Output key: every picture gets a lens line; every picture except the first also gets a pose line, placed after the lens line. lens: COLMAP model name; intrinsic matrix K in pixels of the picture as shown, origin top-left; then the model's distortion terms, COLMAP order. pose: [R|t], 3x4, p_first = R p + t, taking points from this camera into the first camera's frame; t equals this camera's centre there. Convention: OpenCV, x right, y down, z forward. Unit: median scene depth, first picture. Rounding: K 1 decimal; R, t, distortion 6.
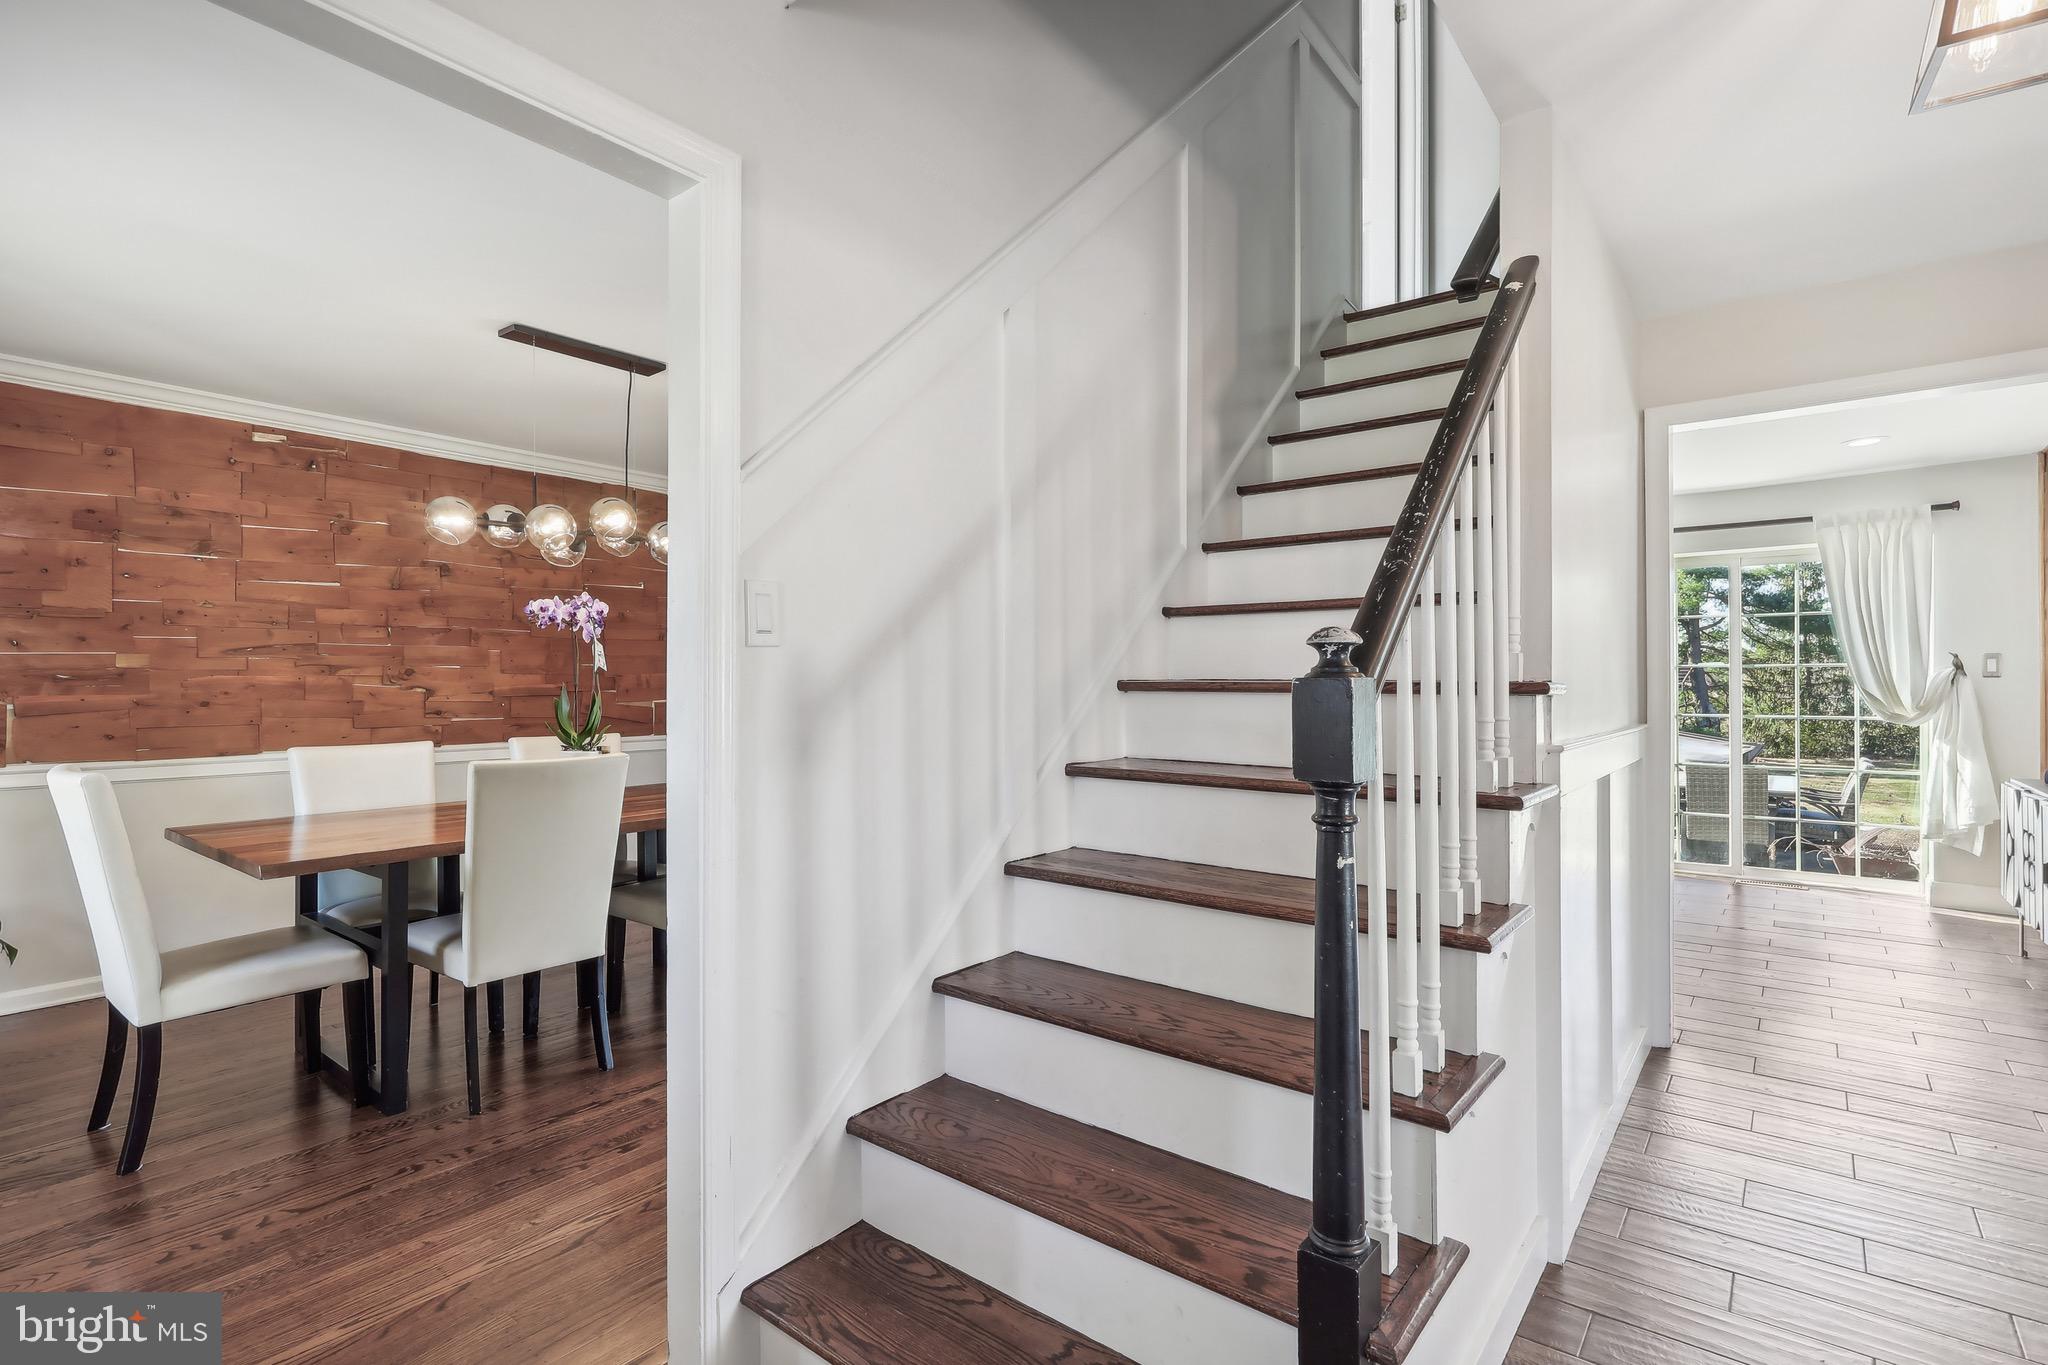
lens RADIAL K [[981.6, 0, 1028.2], [0, 981.6, 680.4], [0, 0, 1]] dist [0.000248, 0.000313]
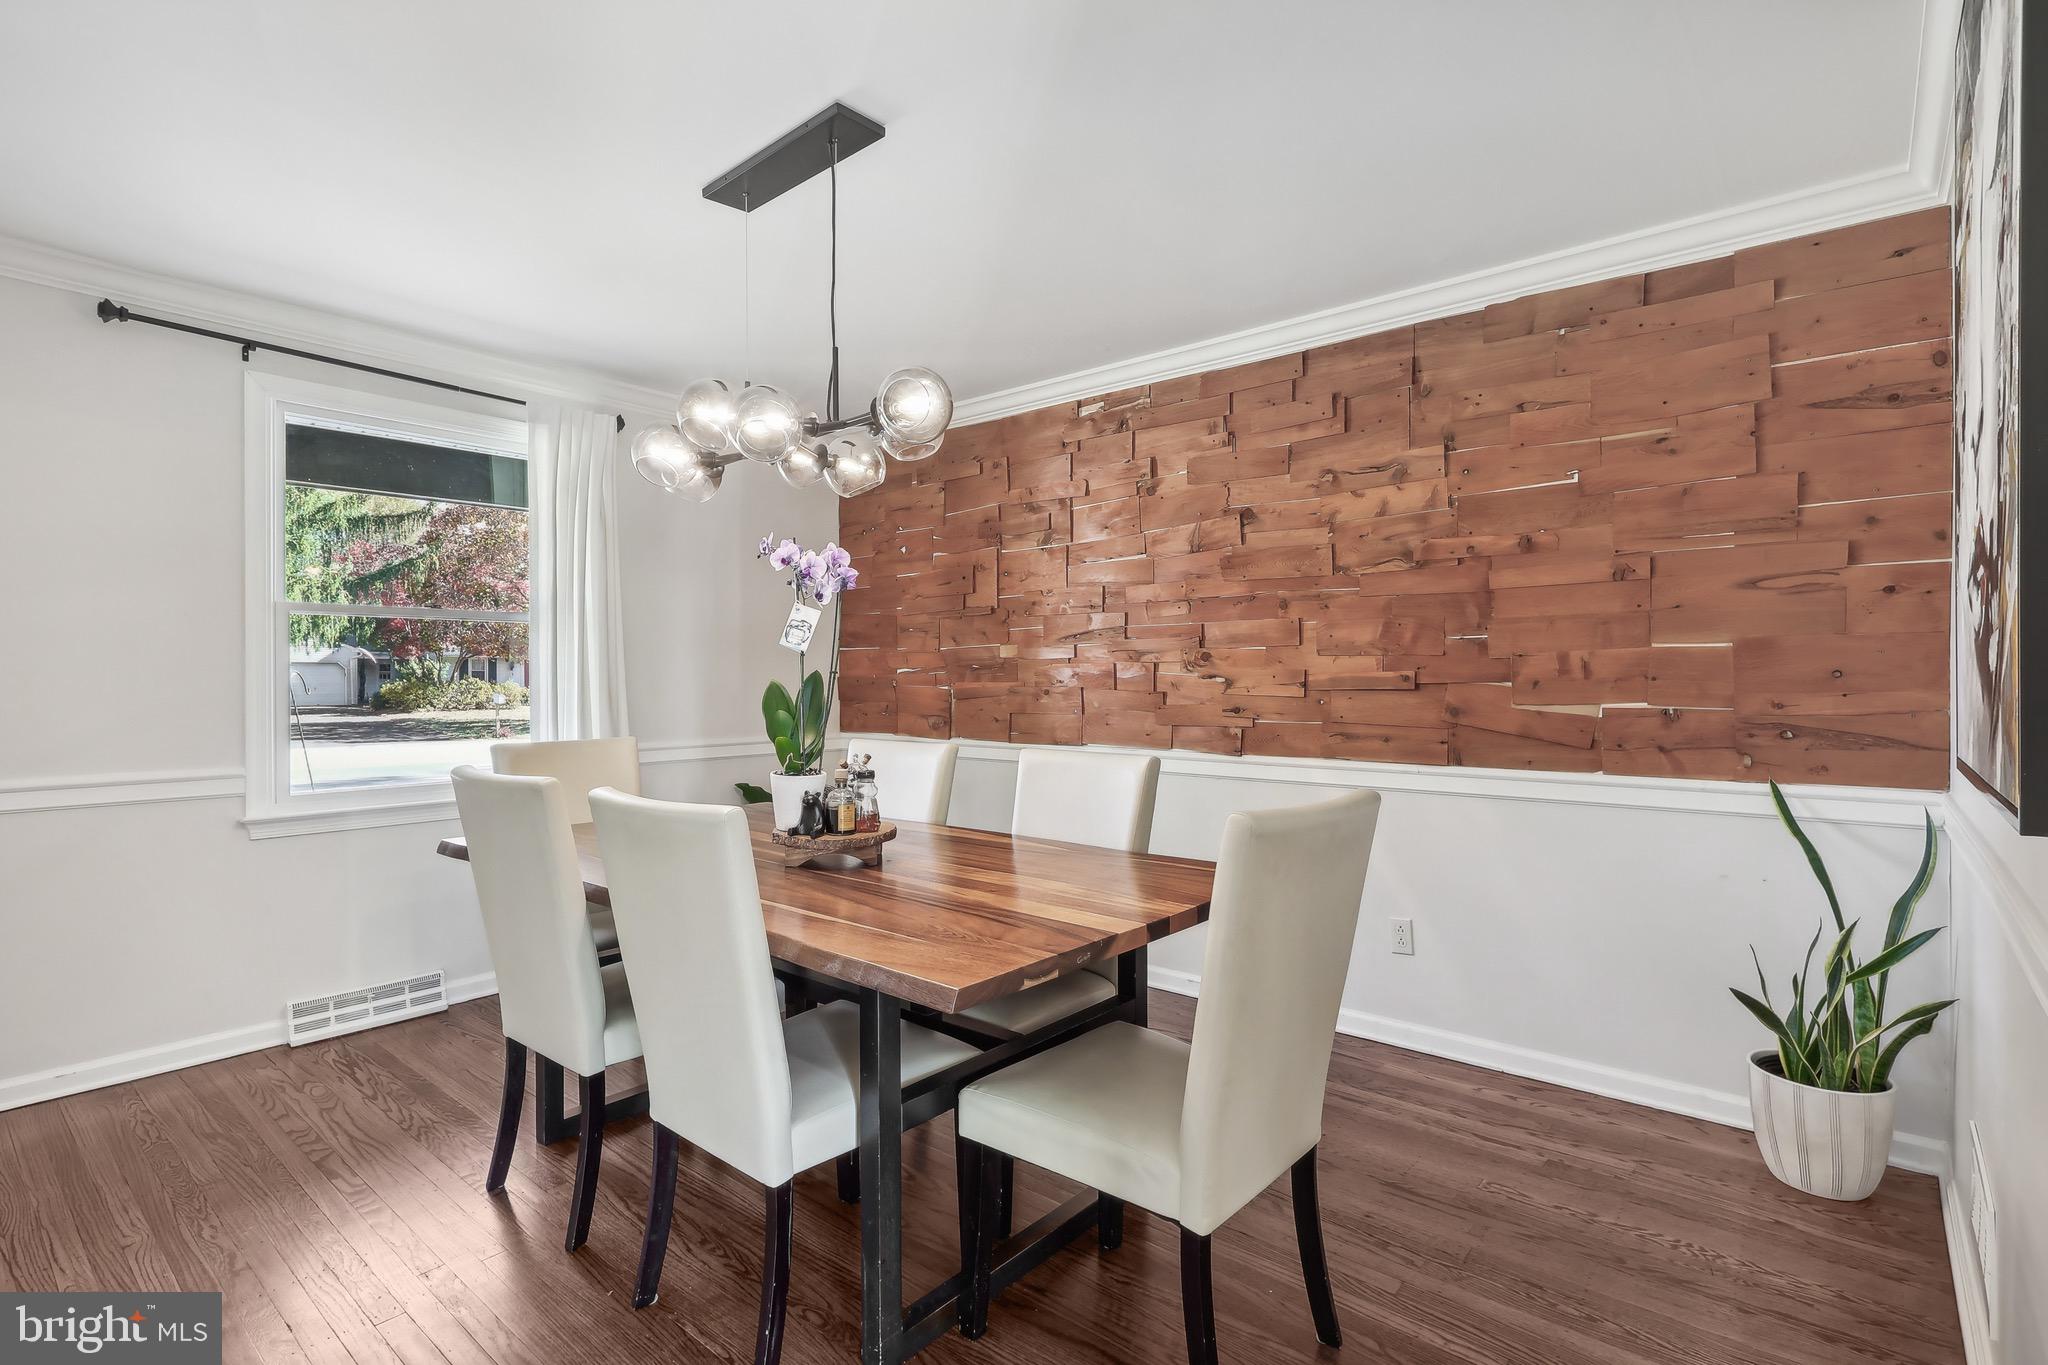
lens RADIAL K [[981.6, 0, 1021.9], [0, 981.6, 684.3], [0, 0, 1]] dist [0.000248, 0.000313]
pose [[-0.030233, 0.007101, -0.999518, 0.168982], [0.004234, 0.999967, 0.006976, 0.008520], [0.999534, -0.004021, -0.030262, 0.994280]]
